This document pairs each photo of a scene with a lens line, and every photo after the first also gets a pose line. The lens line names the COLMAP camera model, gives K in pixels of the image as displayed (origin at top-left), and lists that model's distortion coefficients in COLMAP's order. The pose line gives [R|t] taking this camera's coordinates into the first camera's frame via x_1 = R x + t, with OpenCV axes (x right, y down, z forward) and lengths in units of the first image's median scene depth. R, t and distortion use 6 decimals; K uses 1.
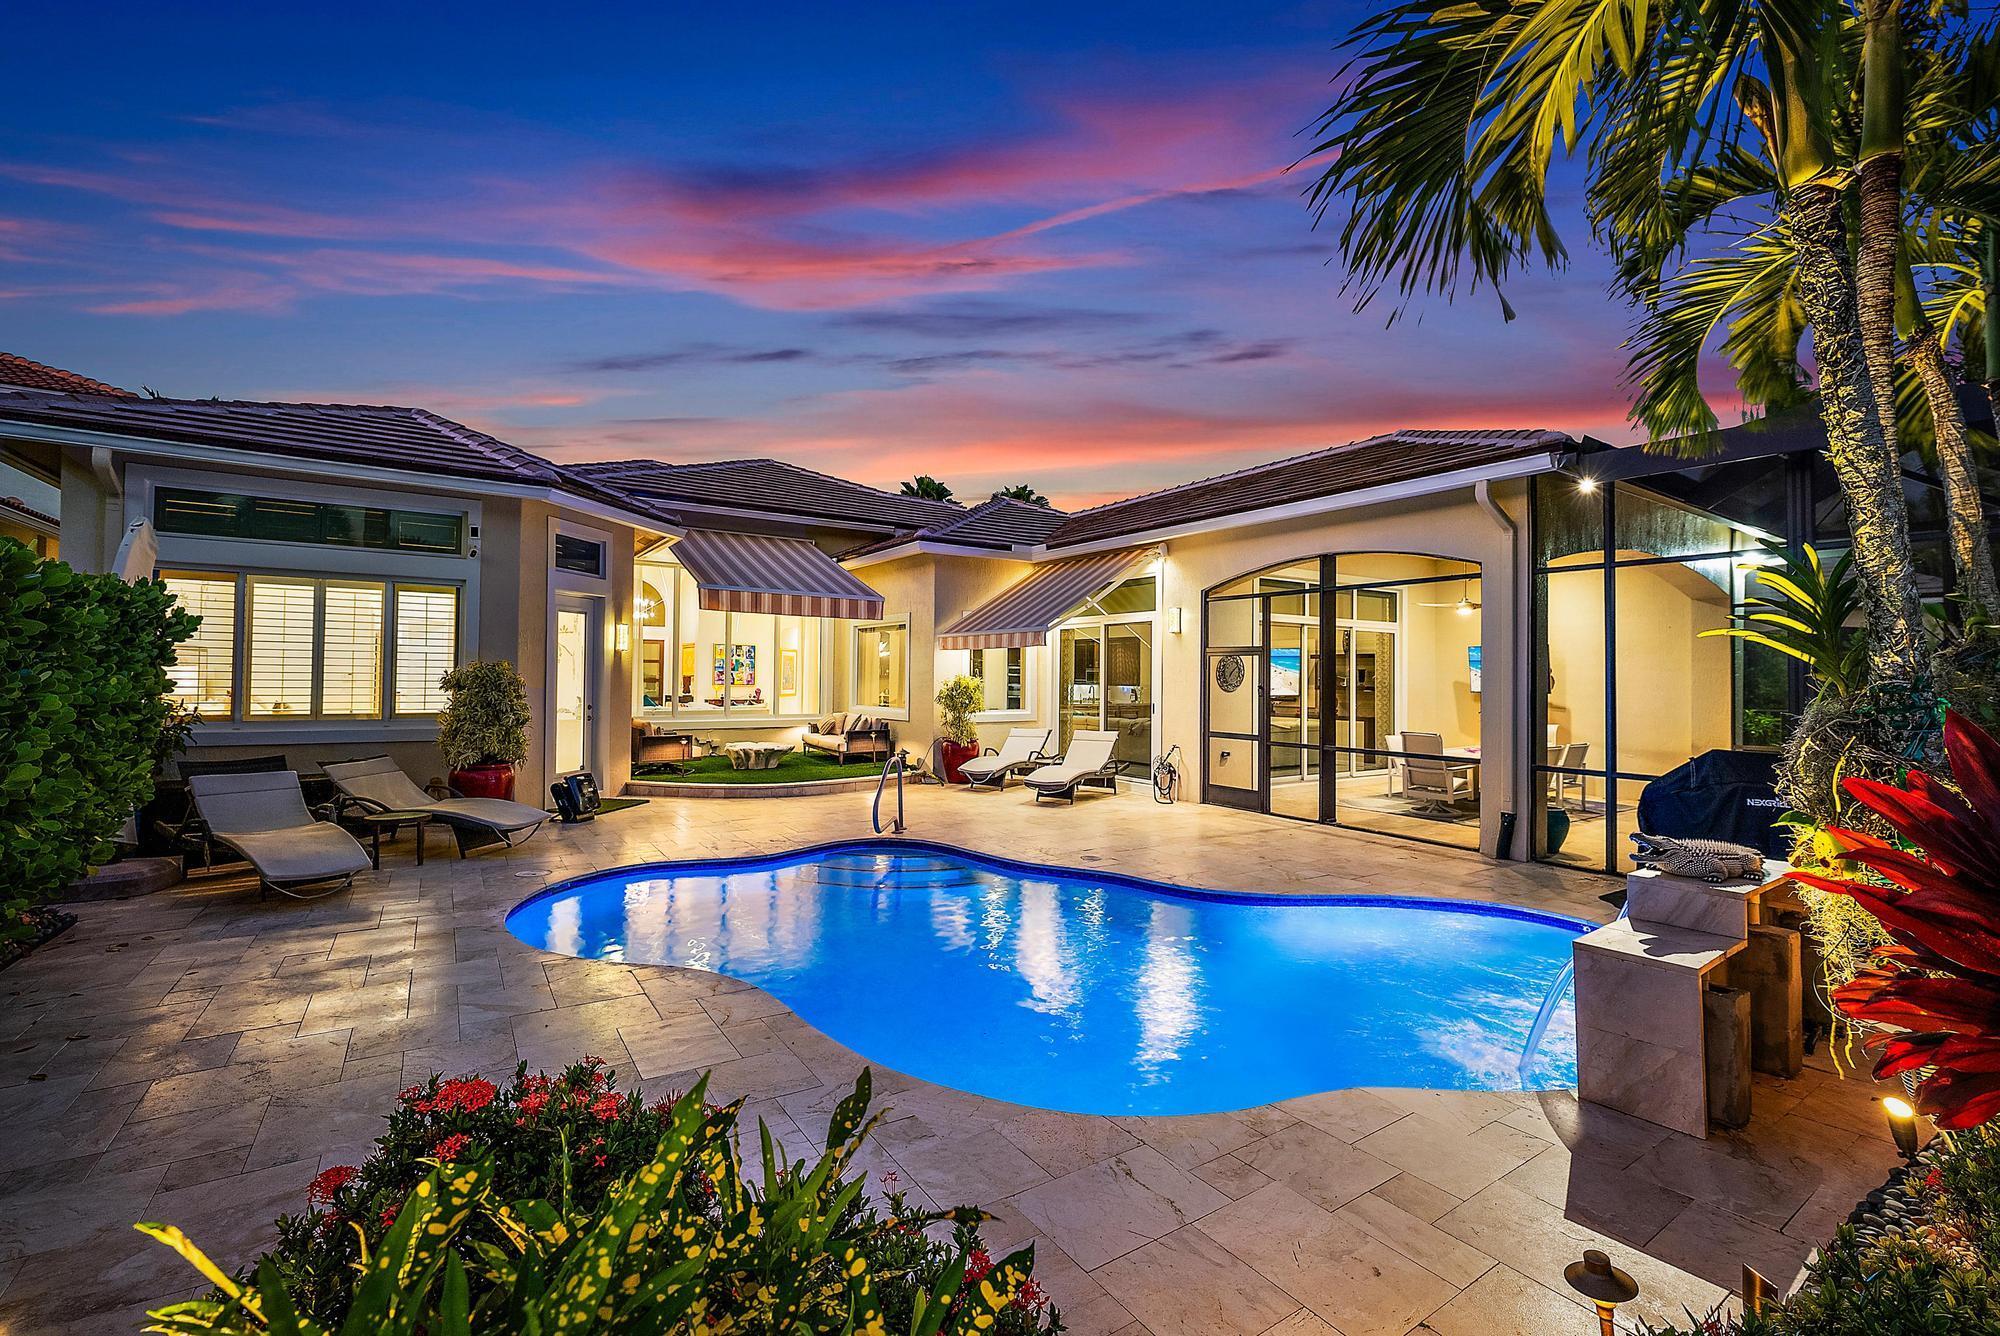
lens RADIAL K [[855.9, 0, 1001.7], [0, 855.9, 651.7], [0, 0, 1]] dist [0.000688, -0.000019]
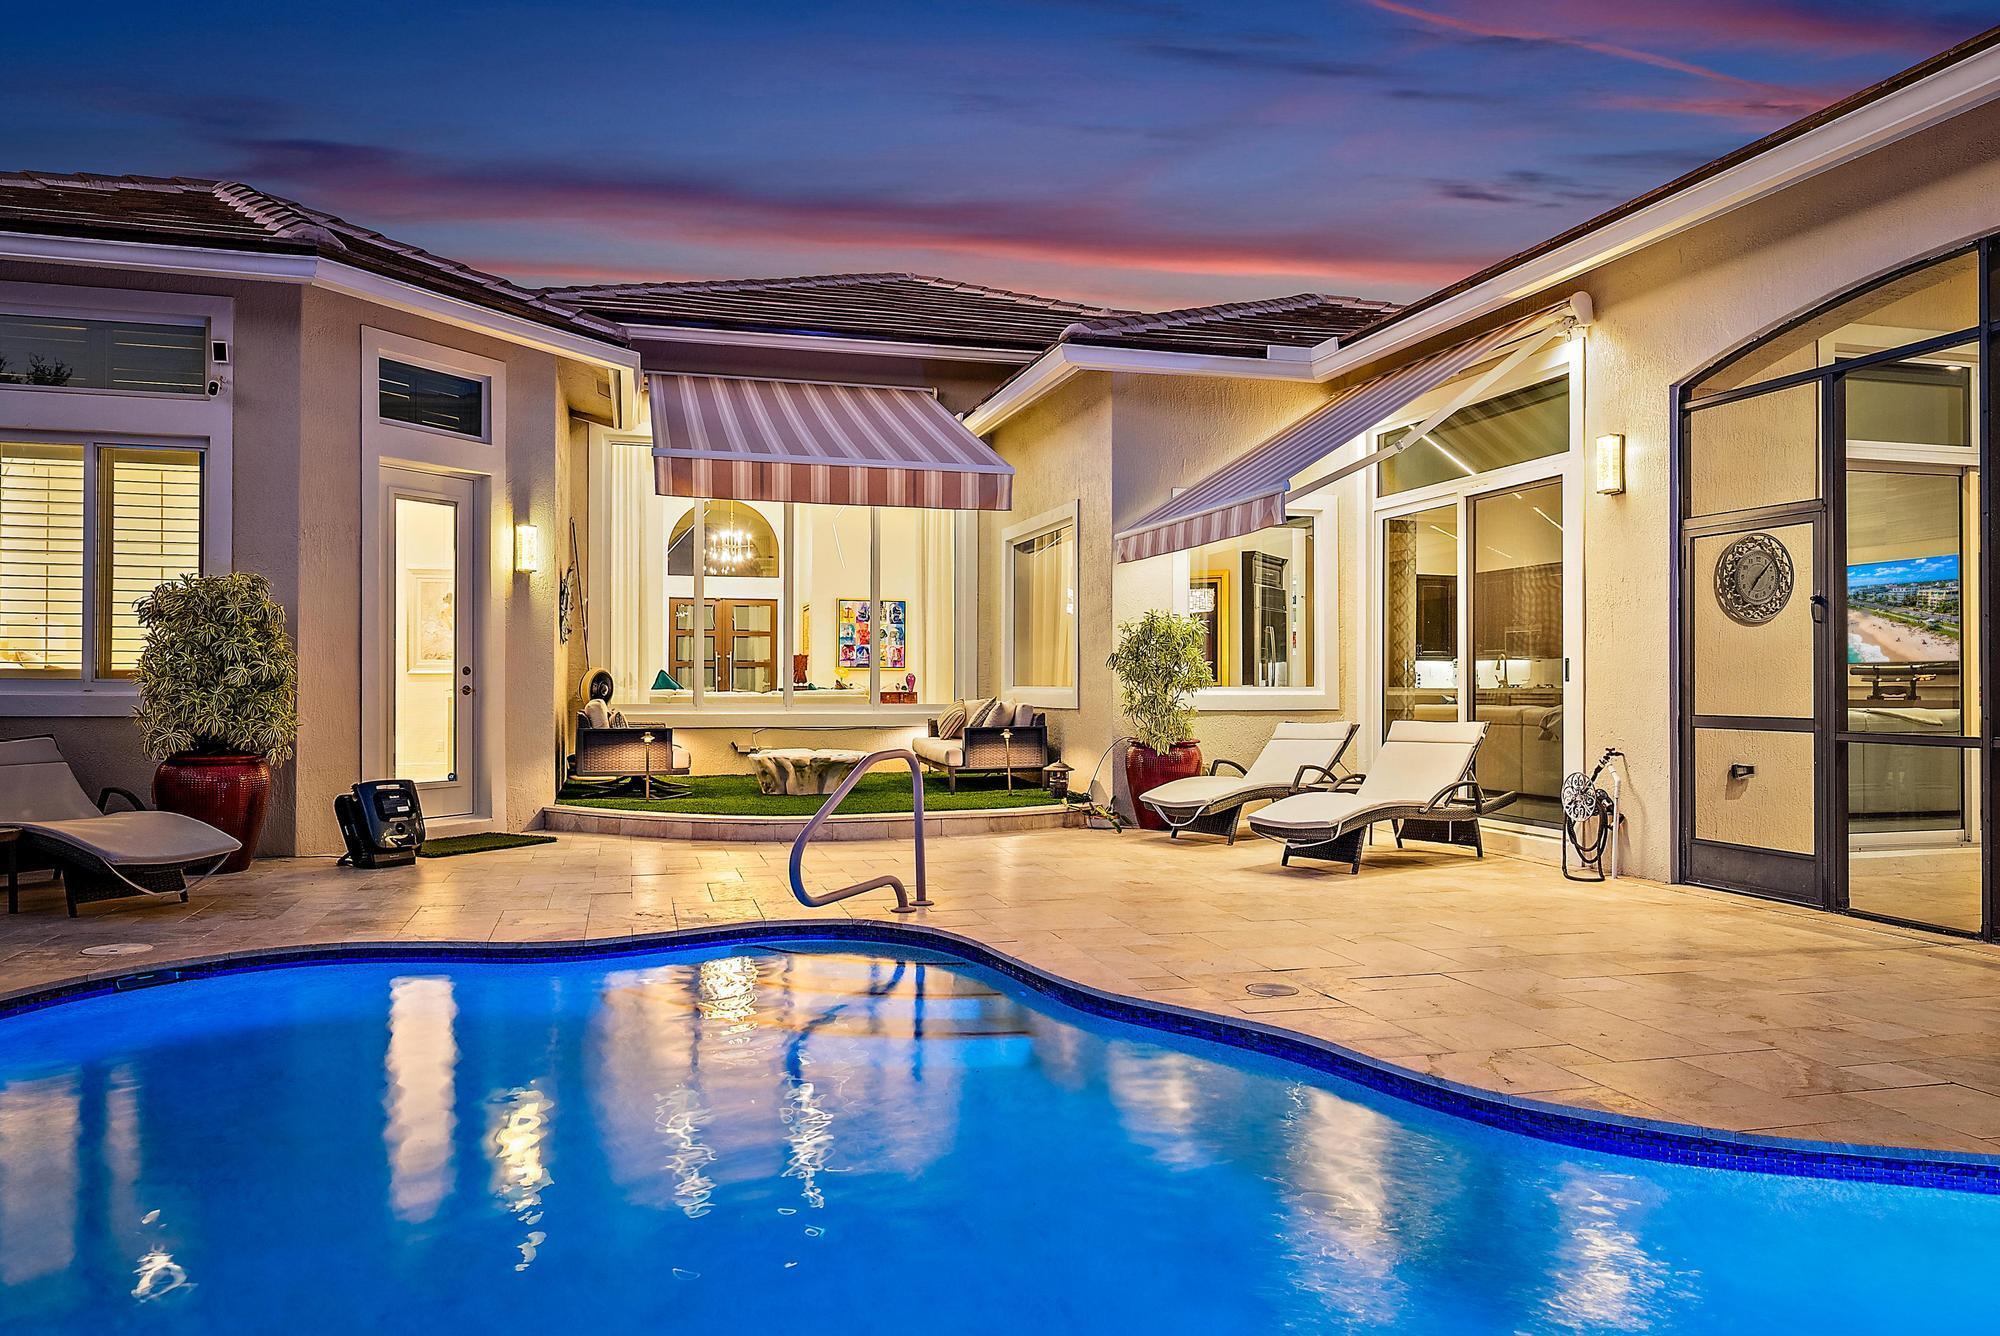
lens RADIAL K [[1354.2, 0, 991.1], [0, 1354.2, 683.6], [0, 0, 1]] dist [-0.031623, -0.004777]
pose [[0.949459, -0.008527, -0.313775, 0.116359], [0.016674, 0.999590, 0.023290, 0.054163], [0.313448, -0.027345, 0.949212, 0.247210]]
